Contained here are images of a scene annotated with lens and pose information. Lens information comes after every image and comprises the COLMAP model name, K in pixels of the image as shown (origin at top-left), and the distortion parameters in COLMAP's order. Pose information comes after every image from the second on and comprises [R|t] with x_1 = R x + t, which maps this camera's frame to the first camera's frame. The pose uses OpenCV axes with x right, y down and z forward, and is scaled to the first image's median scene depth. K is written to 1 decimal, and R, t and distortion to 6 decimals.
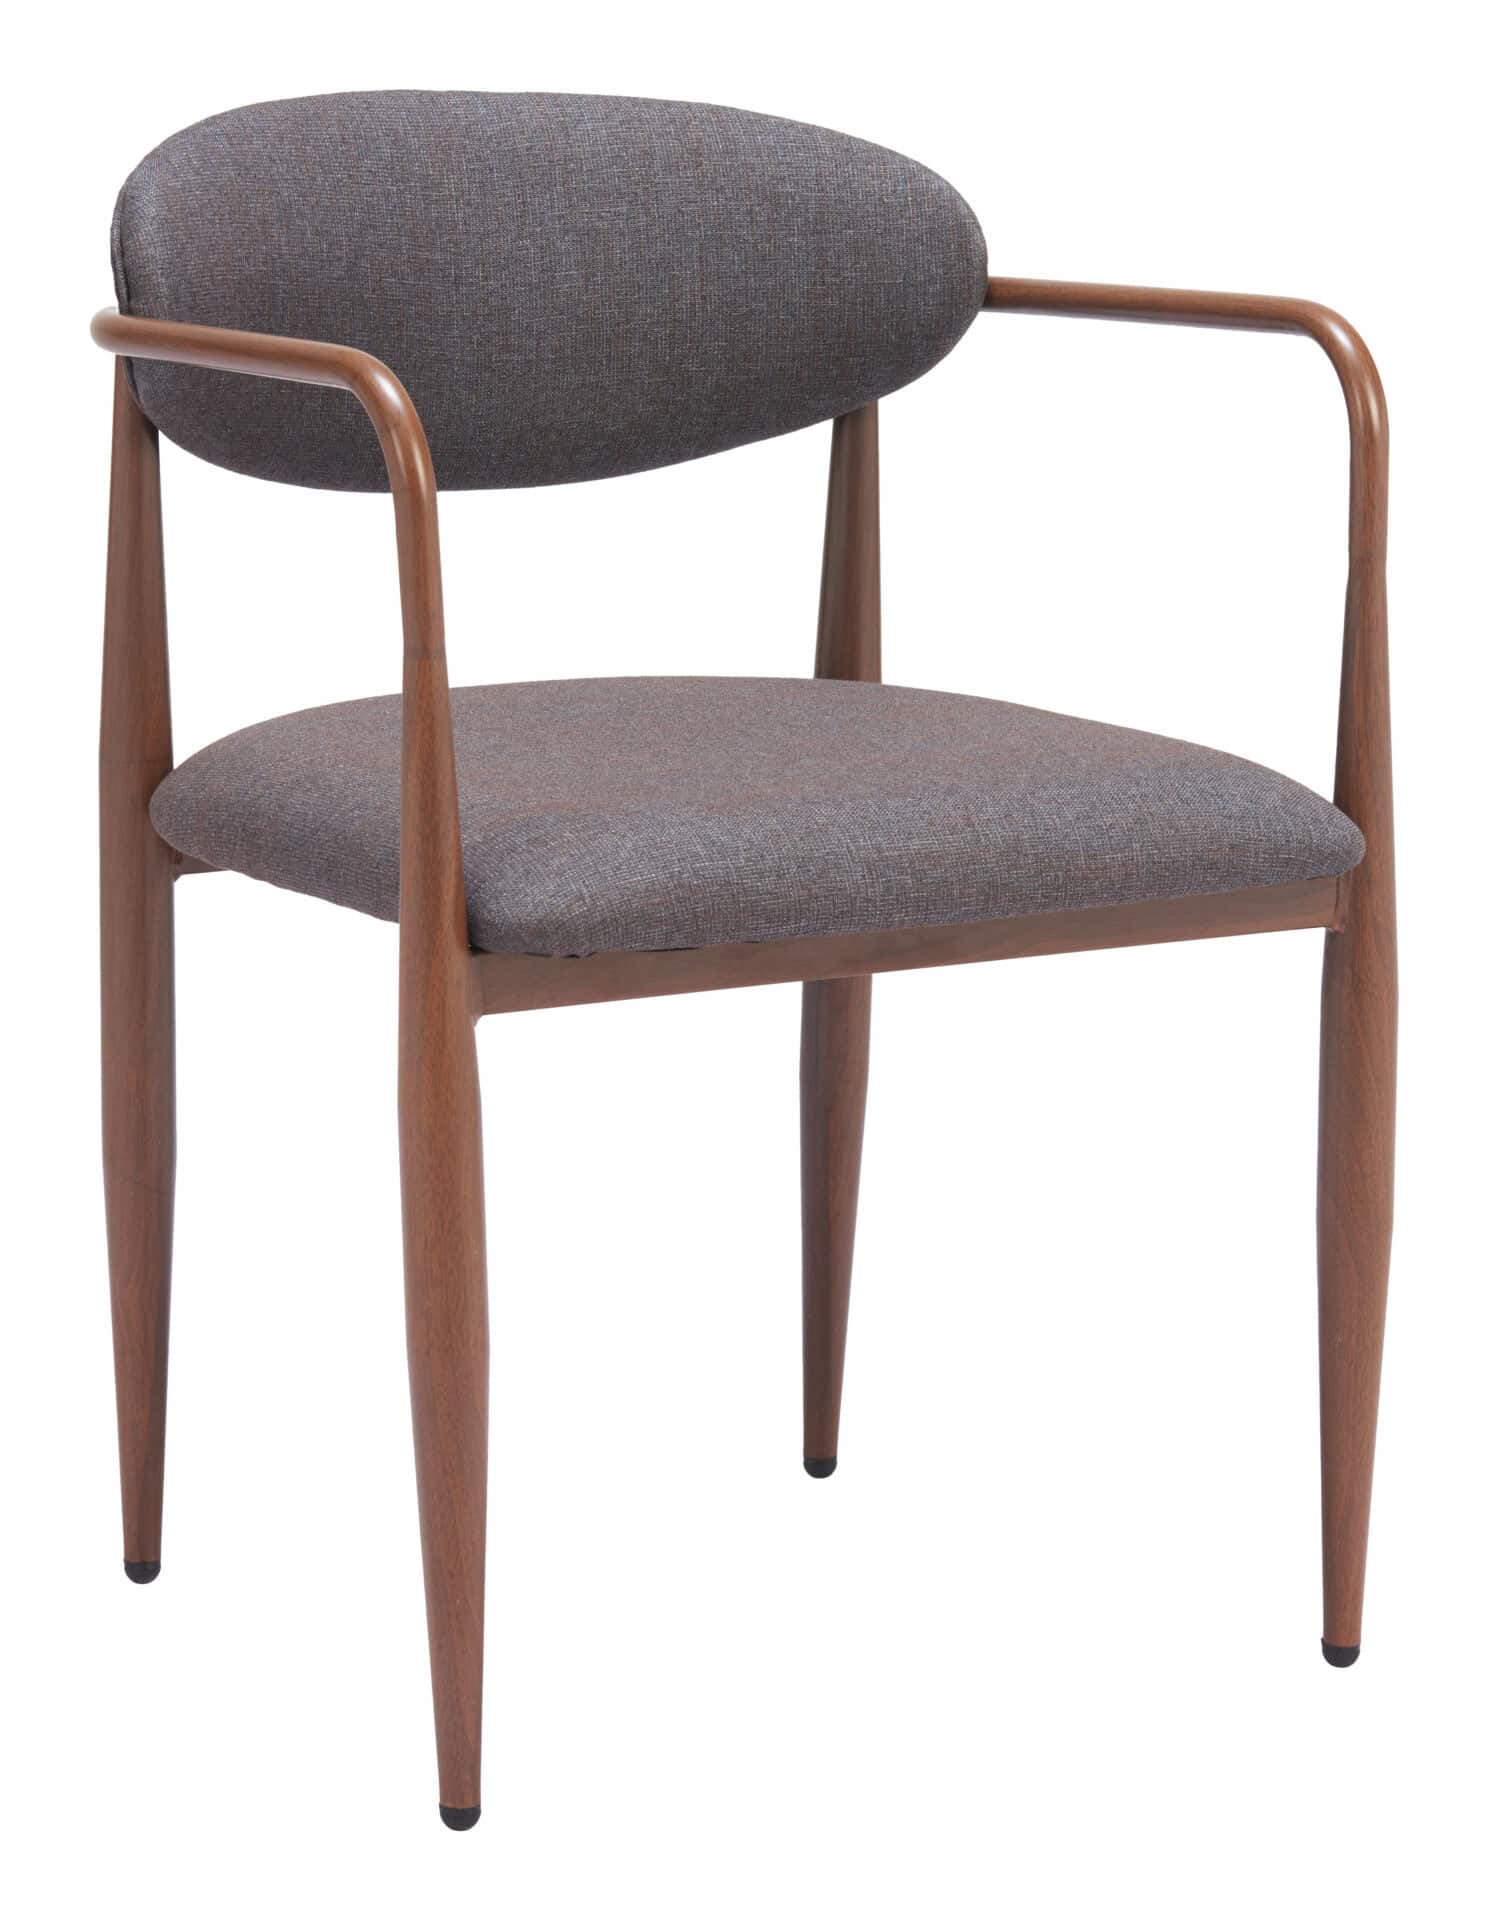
lens RADIAL K [[5965.6, 0, 744.0], [0, 5965.6, 960.0], [0, 0, 1]] dist [0.068915, -0.744830]
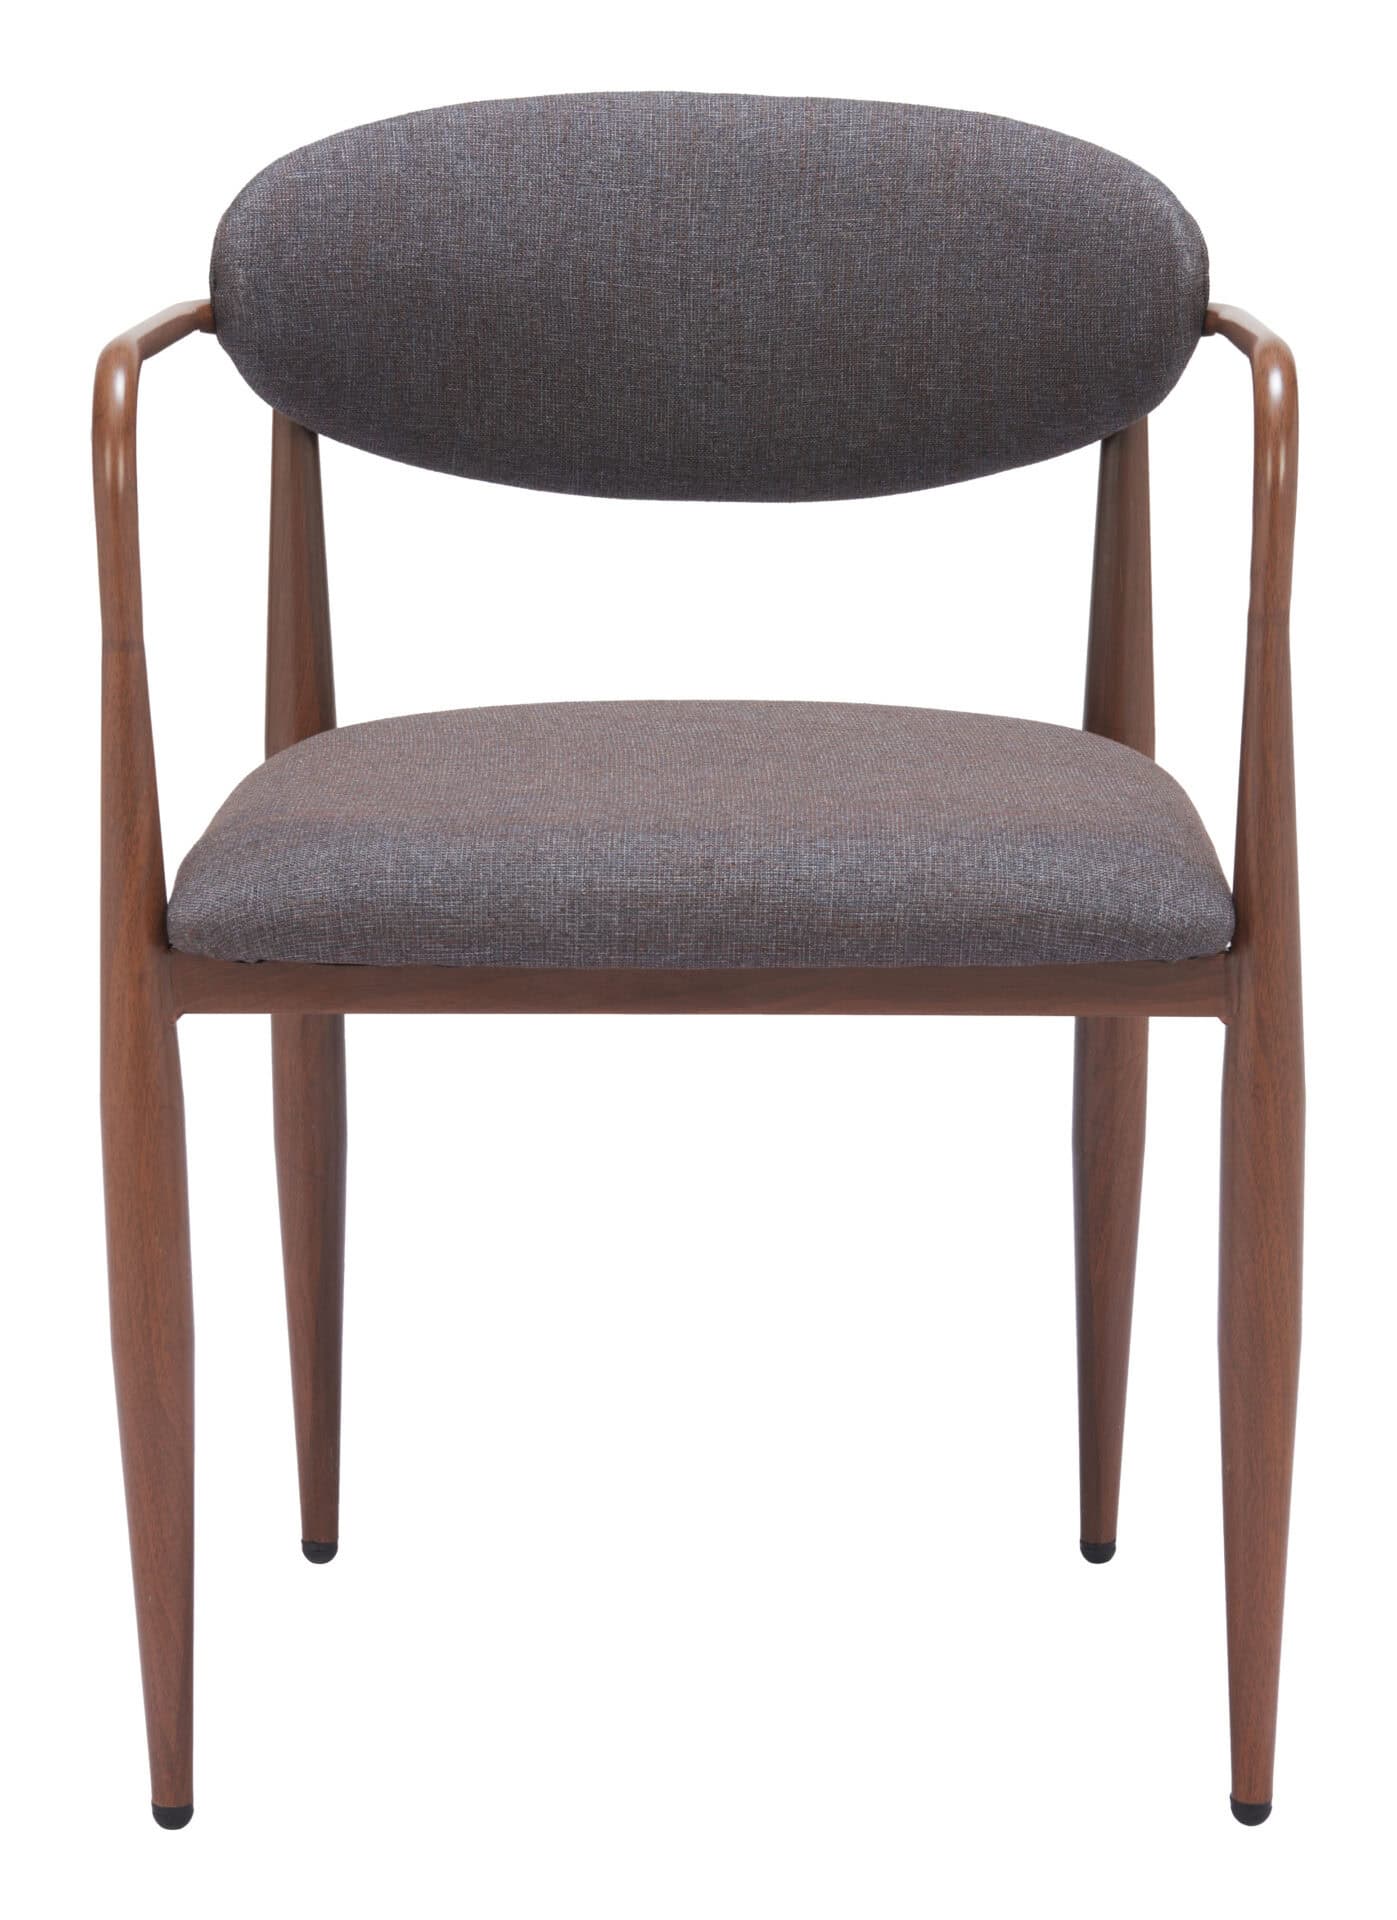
lens RADIAL K [[6041.5, 0, 823.2], [0, 6041.5, 959.8], [0, 0, 1]] dist [0.027799, 0.819341]
pose [[0.872334, 0.090908, -0.480384, 0.455508], [-0.093047, 0.995472, 0.019419, -0.024911], [0.479974, 0.027759, 0.876843, 0.142486]]
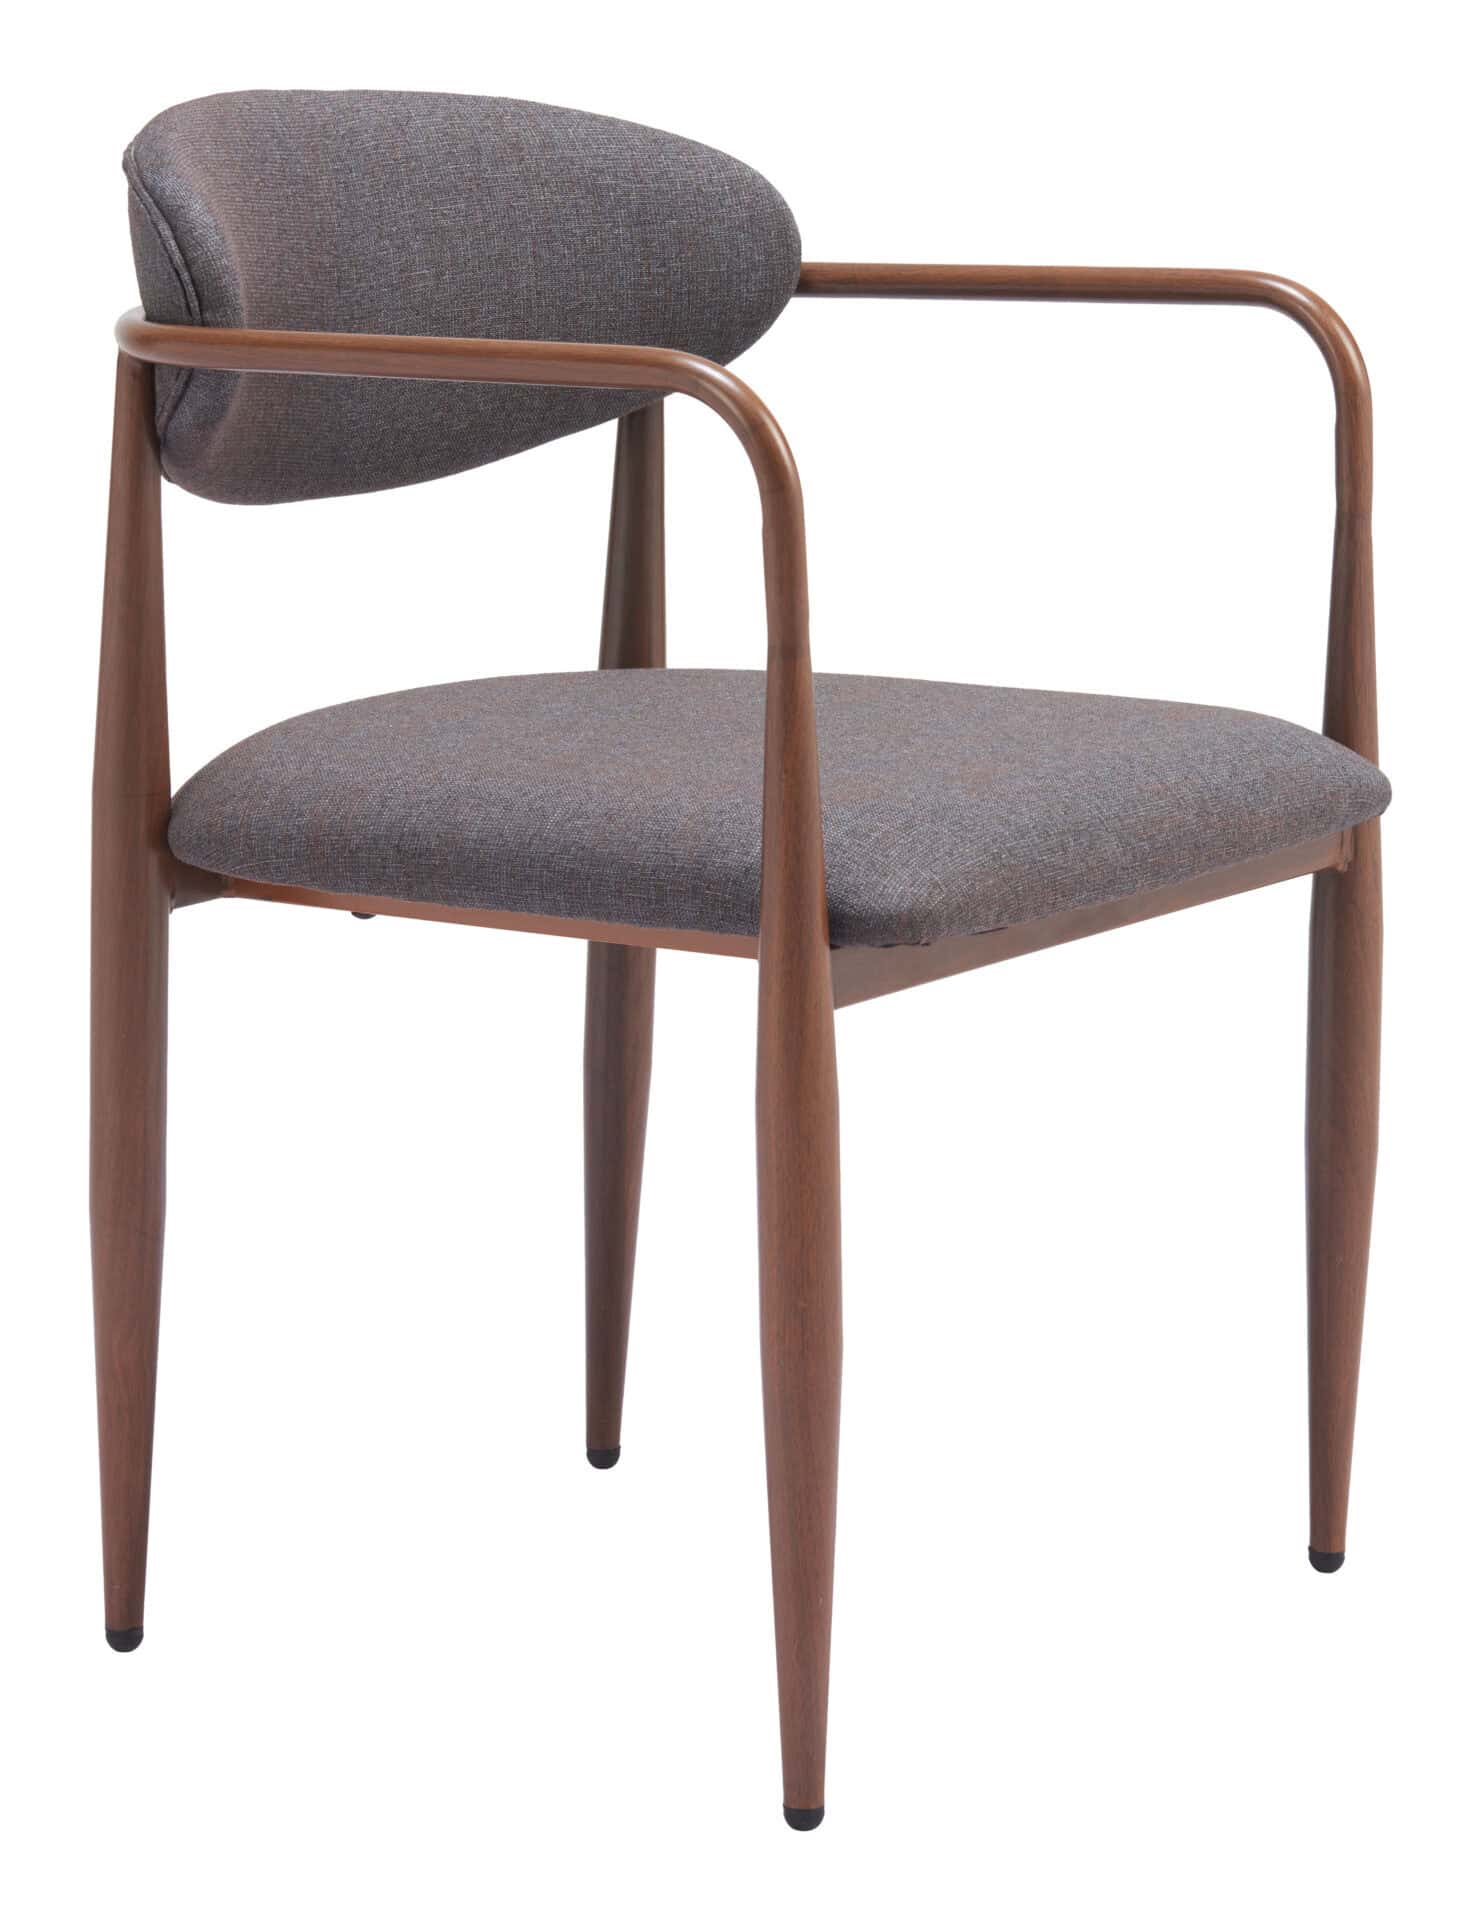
lens RADIAL K [[5965.6, 0, 740.5], [0, 5965.6, 960.0], [0, 0, 1]] dist [0.068915, -0.744830]
pose [[0.899636, -0.083221, 0.428636, -0.414499], [0.082006, 0.996403, 0.021338, -0.018675], [-0.428871, 0.015954, 0.903225, 0.088899]]
